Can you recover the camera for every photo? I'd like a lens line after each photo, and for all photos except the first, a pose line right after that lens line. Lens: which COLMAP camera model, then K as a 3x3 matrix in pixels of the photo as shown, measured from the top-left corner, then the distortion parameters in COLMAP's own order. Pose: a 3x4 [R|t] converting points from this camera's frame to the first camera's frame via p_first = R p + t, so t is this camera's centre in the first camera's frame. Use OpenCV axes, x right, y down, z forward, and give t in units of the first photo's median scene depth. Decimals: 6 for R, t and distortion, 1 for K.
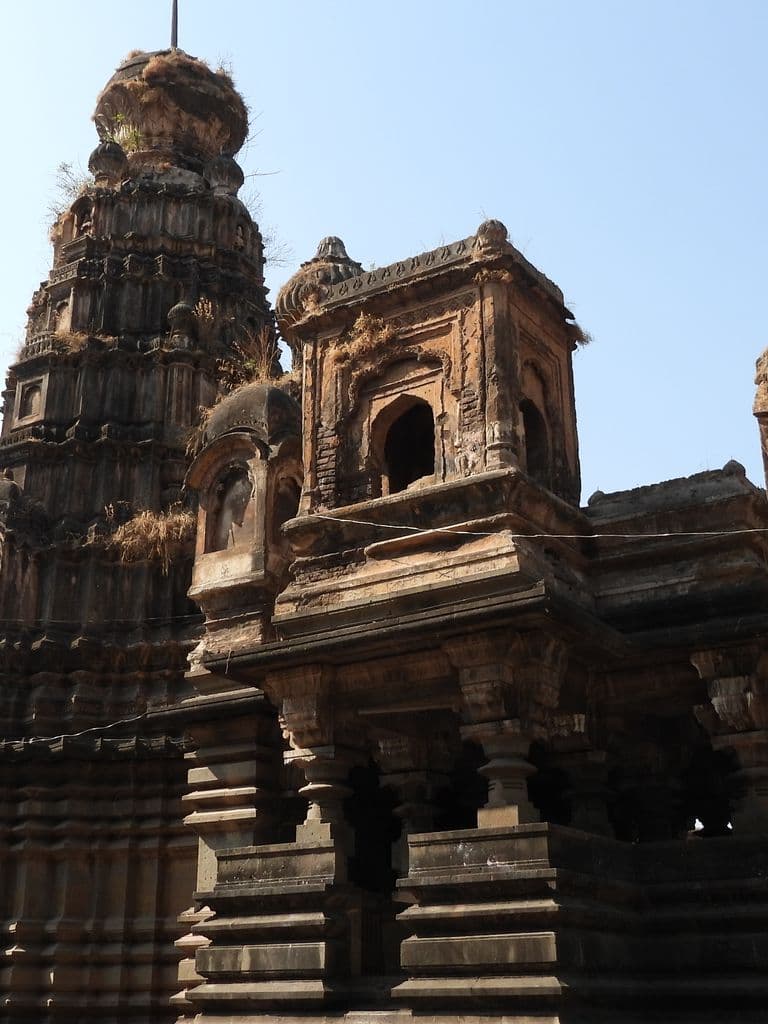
lens RADIAL K [[1345.6, 0, 384.0], [0, 1345.6, 512.0], [0, 0, 1]] dist [-0.003060, 0.017954]
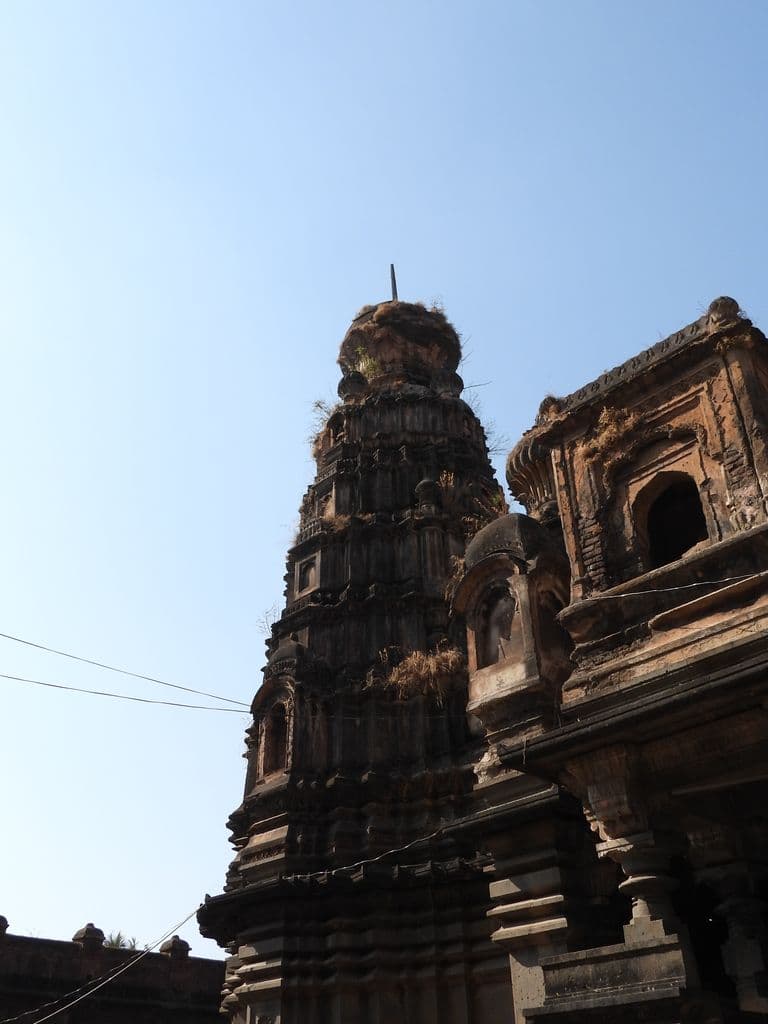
lens RADIAL K [[999.9, 0, 384.0], [0, 999.9, 512.0], [0, 0, 1]] dist [-0.008800, 0.008918]
pose [[0.977034, -0.134674, -0.165126, -0.056594], [0.097311, 0.971423, -0.216492, 0.069718], [0.189563, 0.195451, 0.962219, 0.200245]]
